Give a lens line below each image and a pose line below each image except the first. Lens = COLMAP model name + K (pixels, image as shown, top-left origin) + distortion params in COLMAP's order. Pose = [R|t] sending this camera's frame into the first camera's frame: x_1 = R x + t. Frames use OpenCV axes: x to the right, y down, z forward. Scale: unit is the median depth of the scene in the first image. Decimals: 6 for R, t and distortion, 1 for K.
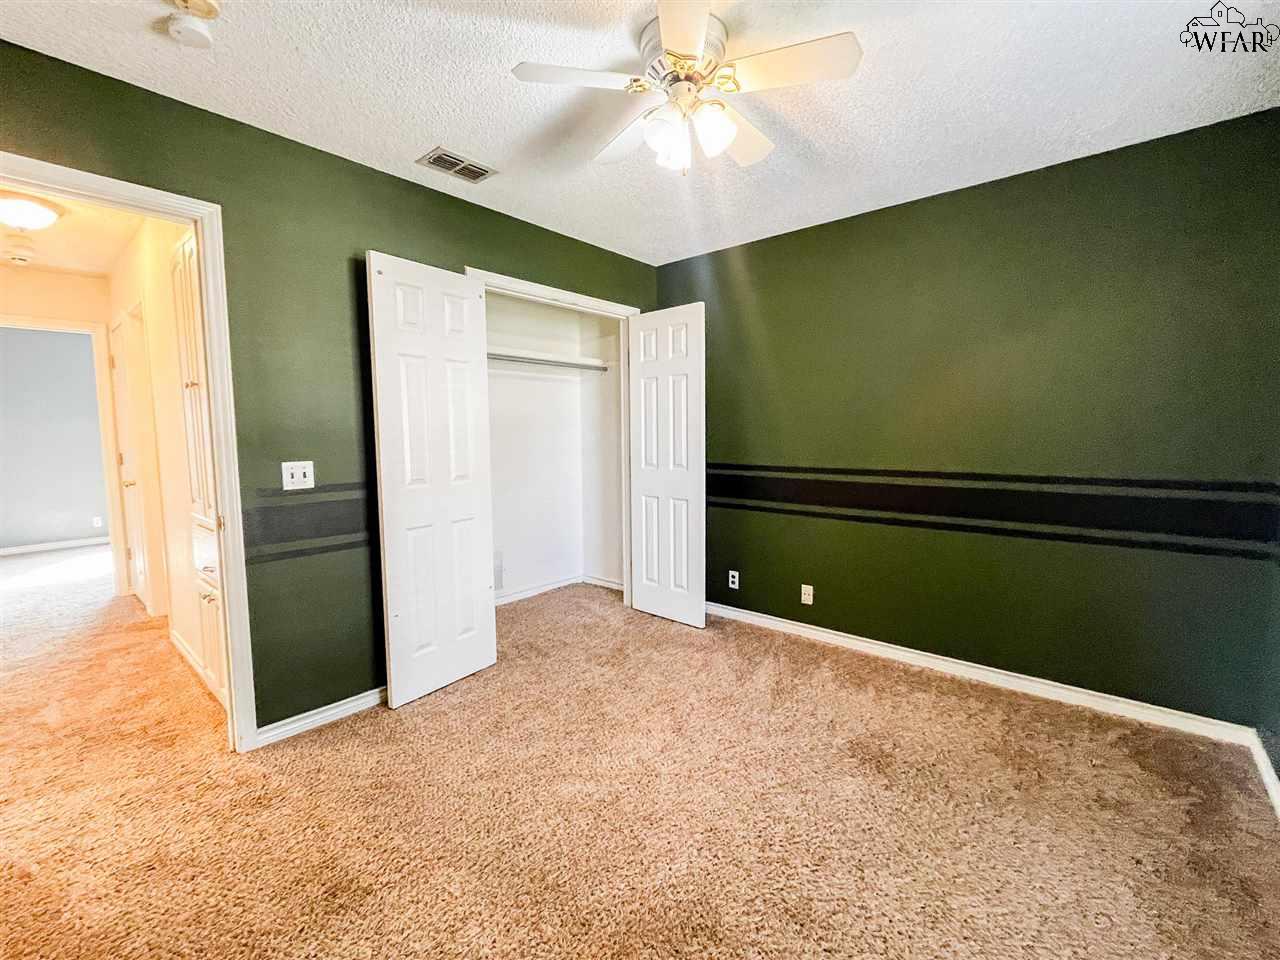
lens RADIAL K [[562.2, 0, 643.8], [0, 562.2, 479.5], [0, 0, 1]] dist [-0.001591, 0.000020]
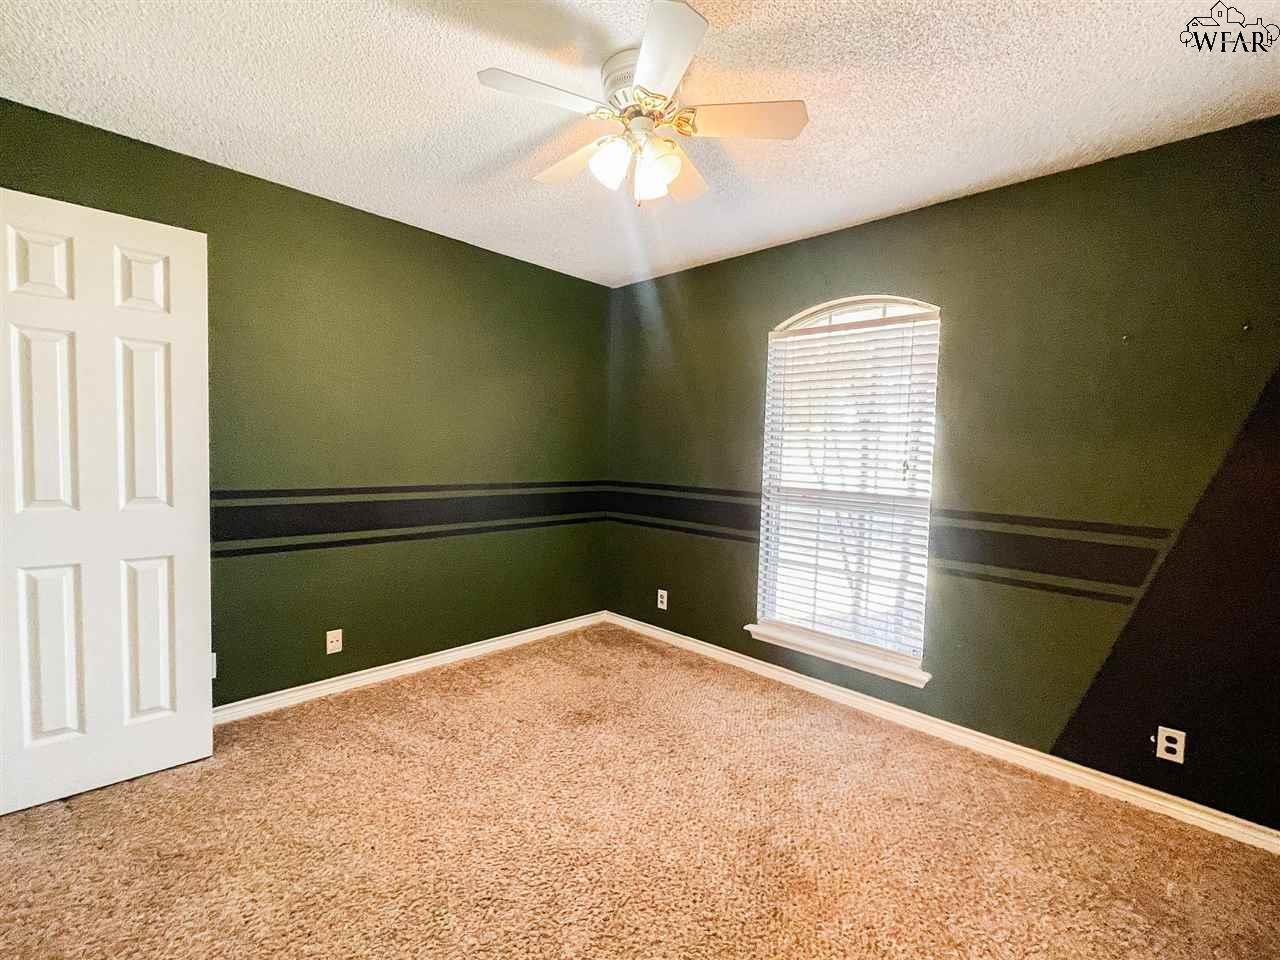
lens RADIAL K [[553.2, 0, 620.5], [0, 553.2, 475.5], [0, 0, 1]] dist [-0.001557, -0.000011]
pose [[0.055197, -0.029517, 0.998039, -0.632614], [0.049977, 0.998392, 0.026763, -0.052576], [-0.997224, 0.048402, 0.056583, 0.657849]]
